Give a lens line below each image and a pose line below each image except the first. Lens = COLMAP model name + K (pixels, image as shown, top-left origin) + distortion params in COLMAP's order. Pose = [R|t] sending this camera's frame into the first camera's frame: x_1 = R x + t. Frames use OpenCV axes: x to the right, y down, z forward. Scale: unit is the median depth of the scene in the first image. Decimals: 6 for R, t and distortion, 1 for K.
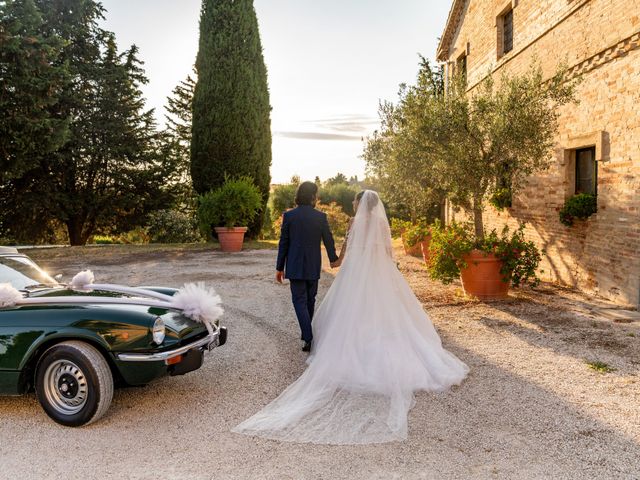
lens RADIAL K [[526.9, 0, 342.0], [0, 526.9, 240.8], [0, 0, 1]] dist [-0.006271, -0.005467]
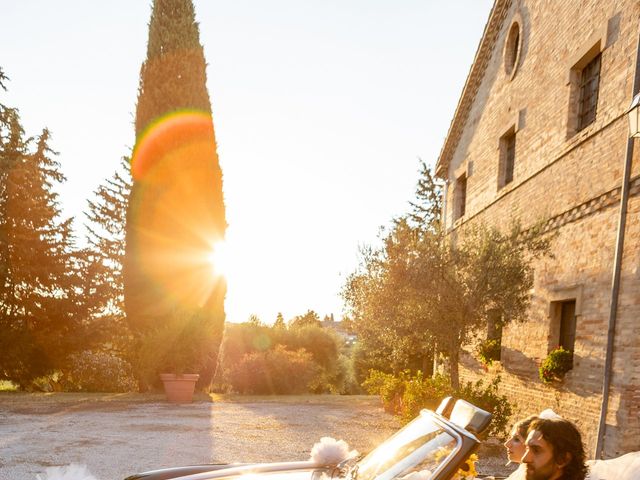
lens RADIAL K [[257.5, 0, 322.8], [0, 257.5, 291.2], [0, 0, 1]] dist [0.011464, -0.000284]
pose [[0.999189, 0.040028, 0.004329, 0.010466], [-0.037212, 0.959203, -0.280259, -0.051236], [-0.015370, 0.279870, 0.959915, 0.636579]]
